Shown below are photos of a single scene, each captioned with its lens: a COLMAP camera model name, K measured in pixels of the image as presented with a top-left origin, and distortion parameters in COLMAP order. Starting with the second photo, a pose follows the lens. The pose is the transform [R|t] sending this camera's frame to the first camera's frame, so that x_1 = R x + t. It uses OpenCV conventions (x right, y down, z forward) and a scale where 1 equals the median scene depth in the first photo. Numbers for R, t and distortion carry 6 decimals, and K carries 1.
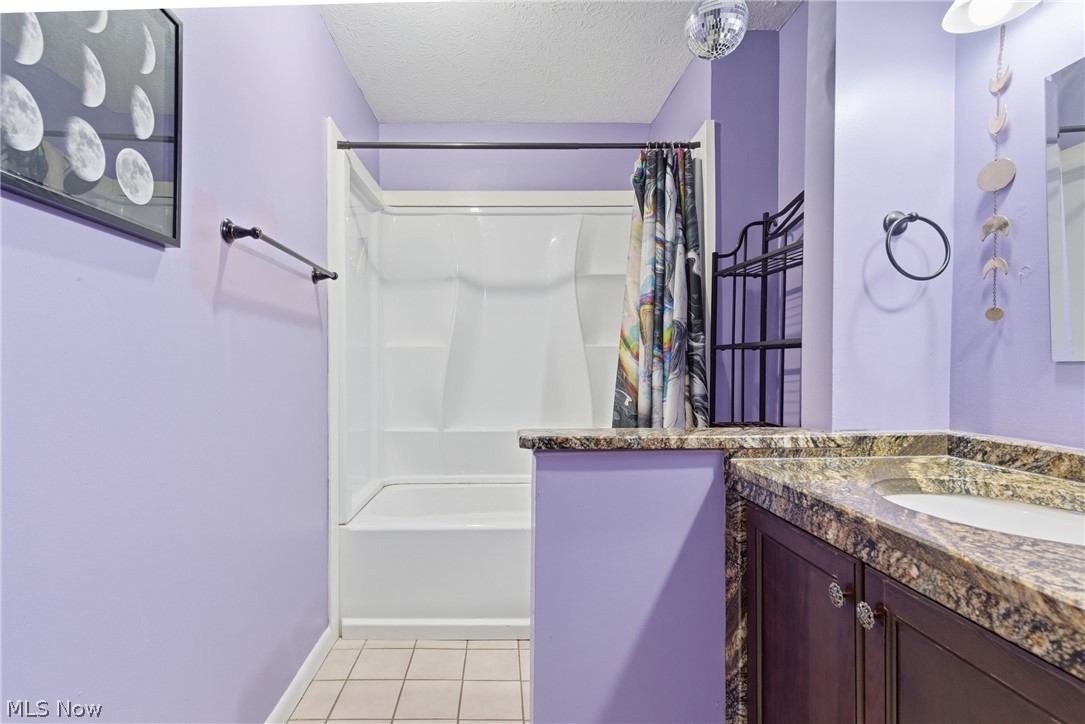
lens RADIAL K [[539.8, 0, 540.6], [0, 539.8, 370.5], [0, 0, 1]] dist [-0.000126, 0.000529]
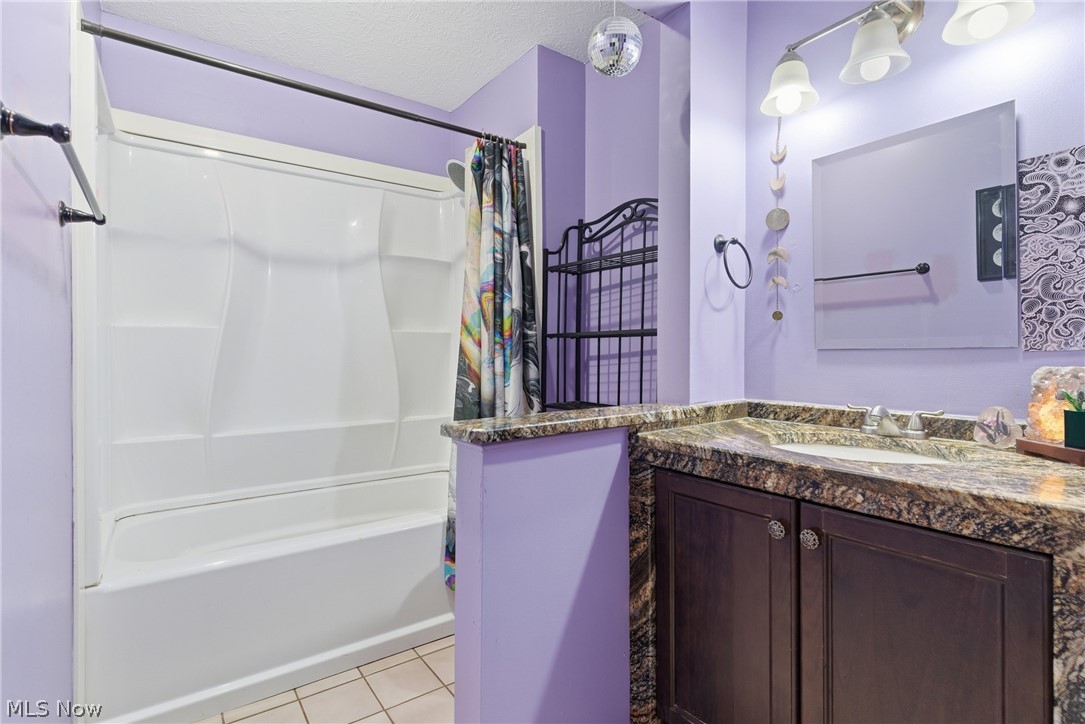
lens RADIAL K [[521.4, 0, 539.4], [0, 521.4, 356.1], [0, 0, 1]] dist [-0.001732, -0.000335]
pose [[0.816903, -0.003075, 0.576766, -0.445529], [0.005844, 0.999979, -0.002945, 0.002683], [-0.576745, 0.005776, 0.816904, 0.221536]]
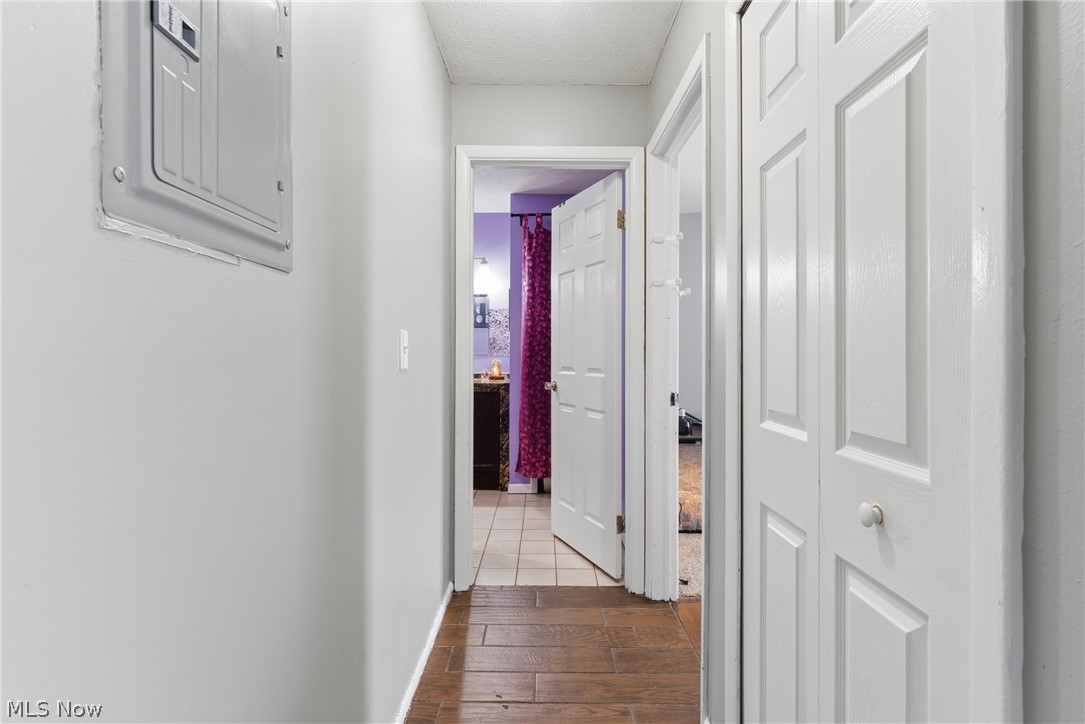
lens RADIAL K [[521.4, 0, 539.4], [0, 521.4, 356.1], [0, 0, 1]] dist [-0.001732, -0.000335]
pose [[0.008811, -0.001593, 0.999960, -3.129887], [-0.000471, 0.999999, 0.001597, -0.009178], [-0.999961, -0.000485, 0.008810, 0.076123]]
